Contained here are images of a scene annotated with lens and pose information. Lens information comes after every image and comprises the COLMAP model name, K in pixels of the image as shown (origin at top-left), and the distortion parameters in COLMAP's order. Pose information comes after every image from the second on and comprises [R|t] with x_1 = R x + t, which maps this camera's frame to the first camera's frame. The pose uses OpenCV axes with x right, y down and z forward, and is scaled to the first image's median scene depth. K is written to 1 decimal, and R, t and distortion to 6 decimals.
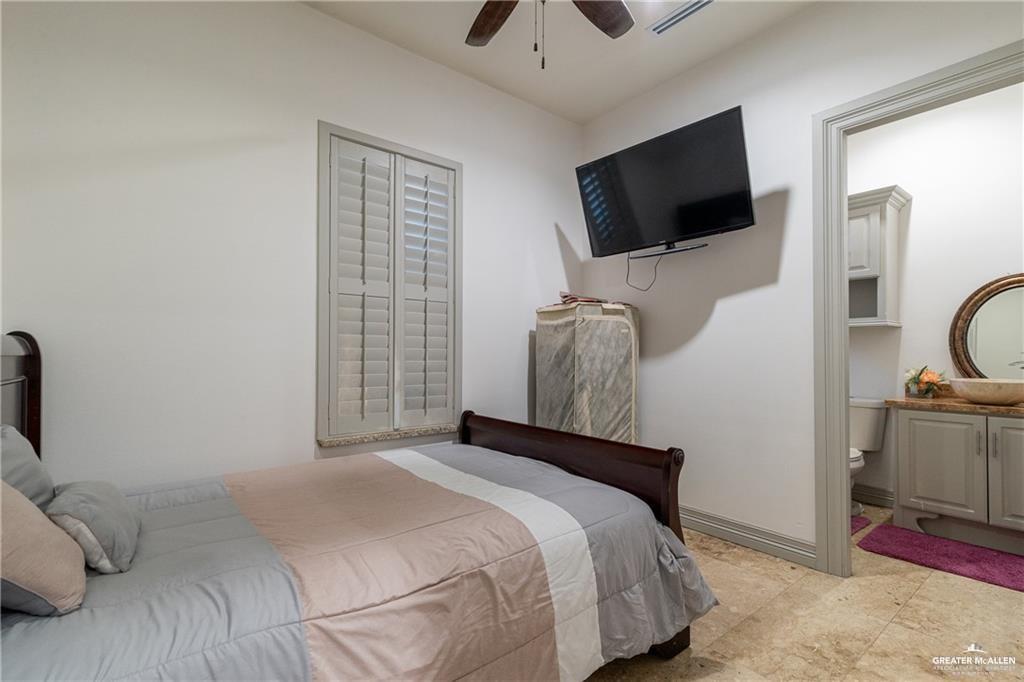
lens RADIAL K [[470.7, 0, 508.9], [0, 470.7, 364.3], [0, 0, 1]] dist [-0.001704, -0.000360]
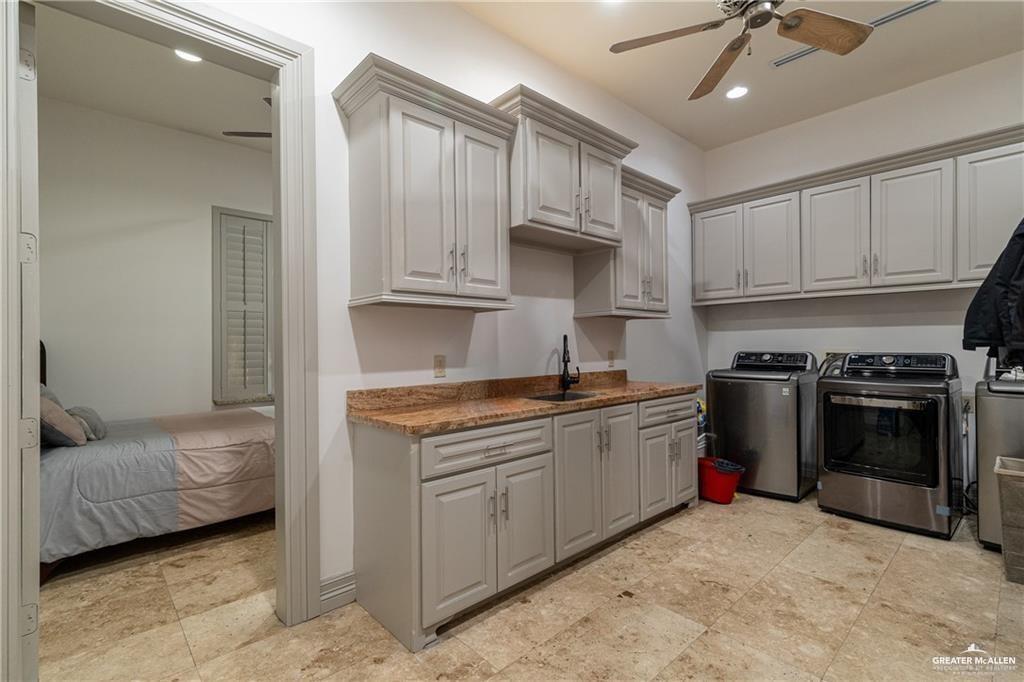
lens RADIAL K [[468.8, 0, 511.2], [0, 468.8, 351.9], [0, 0, 1]] dist [-0.000572, -0.000085]
pose [[0.996484, -0.012706, 0.082814, 0.571859], [0.013238, 0.999895, -0.005875, 0.016420], [-0.082730, 0.006951, 0.996548, -0.826829]]
